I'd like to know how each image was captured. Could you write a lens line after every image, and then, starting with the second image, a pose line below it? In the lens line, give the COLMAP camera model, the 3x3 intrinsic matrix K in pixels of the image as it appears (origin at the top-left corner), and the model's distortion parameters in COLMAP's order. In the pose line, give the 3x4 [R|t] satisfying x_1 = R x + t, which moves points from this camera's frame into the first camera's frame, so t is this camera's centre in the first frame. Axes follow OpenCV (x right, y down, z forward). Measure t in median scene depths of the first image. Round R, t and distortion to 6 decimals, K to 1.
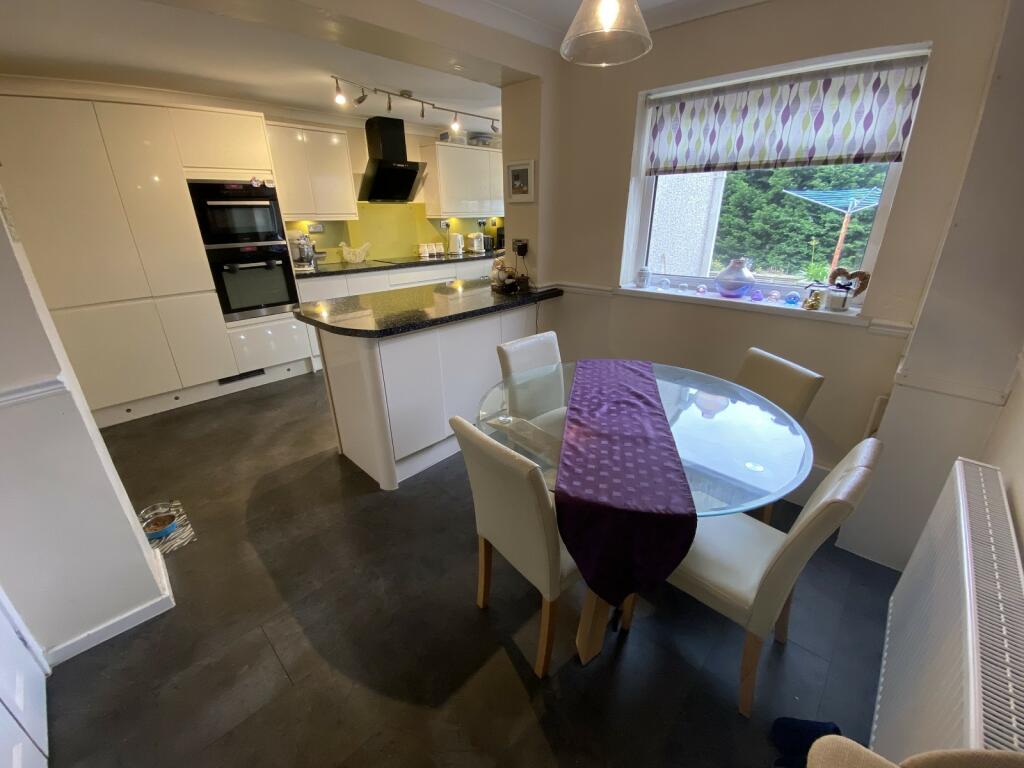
lens RADIAL K [[412.1, 0, 515.2], [0, 412.1, 385.5], [0, 0, 1]] dist [0.013407, -0.017840]
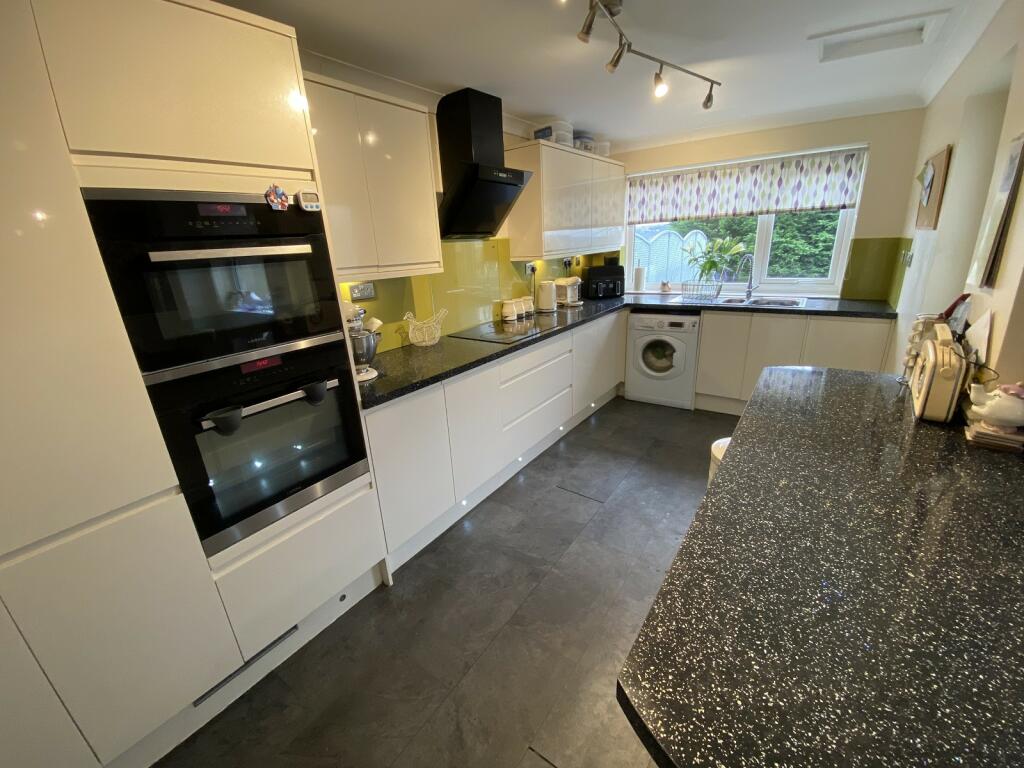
lens RADIAL K [[412.1, 0, 515.2], [0, 412.1, 385.5], [0, 0, 1]] dist [0.013407, -0.017840]
pose [[0.989515, -0.081899, 0.118968, -0.458872], [0.089691, 0.994058, -0.061684, -0.266657], [-0.113209, 0.071708, 0.990980, 0.586925]]
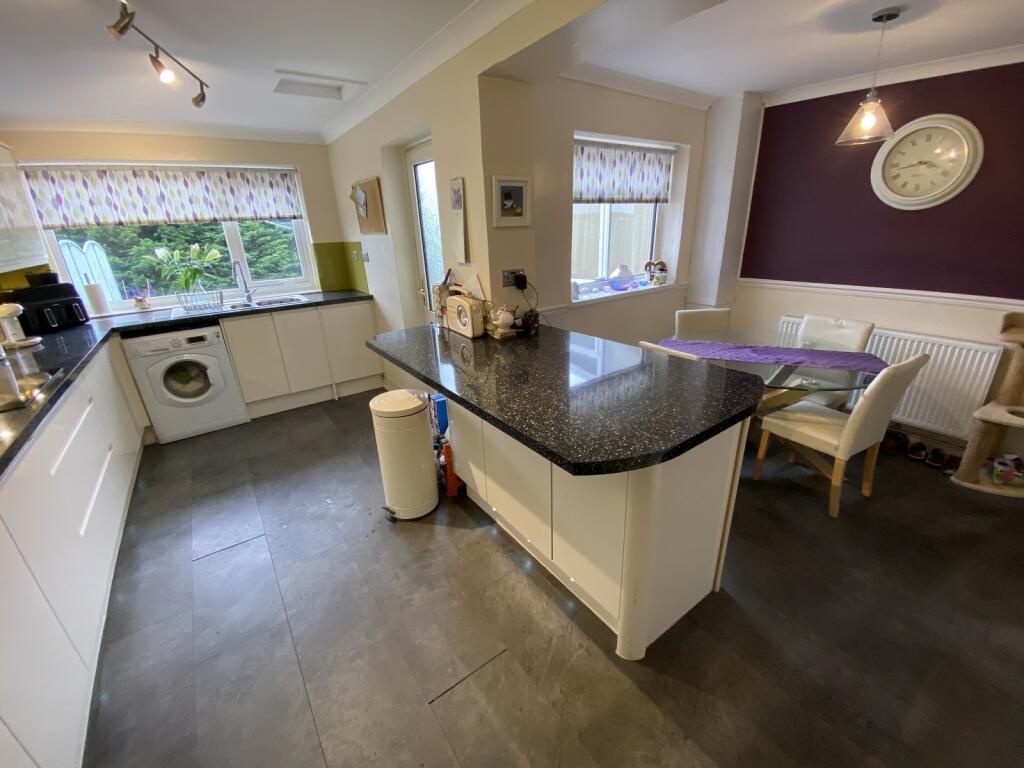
lens RADIAL K [[416.5, 0, 500.6], [0, 416.5, 384.1], [0, 0, 1]] dist [0.015358, -0.018240]
pose [[0.199499, -0.342048, 0.918261, -0.671974], [0.412227, 0.879439, 0.238028, -0.299564], [-0.888971, 0.331045, 0.316448, 0.688150]]
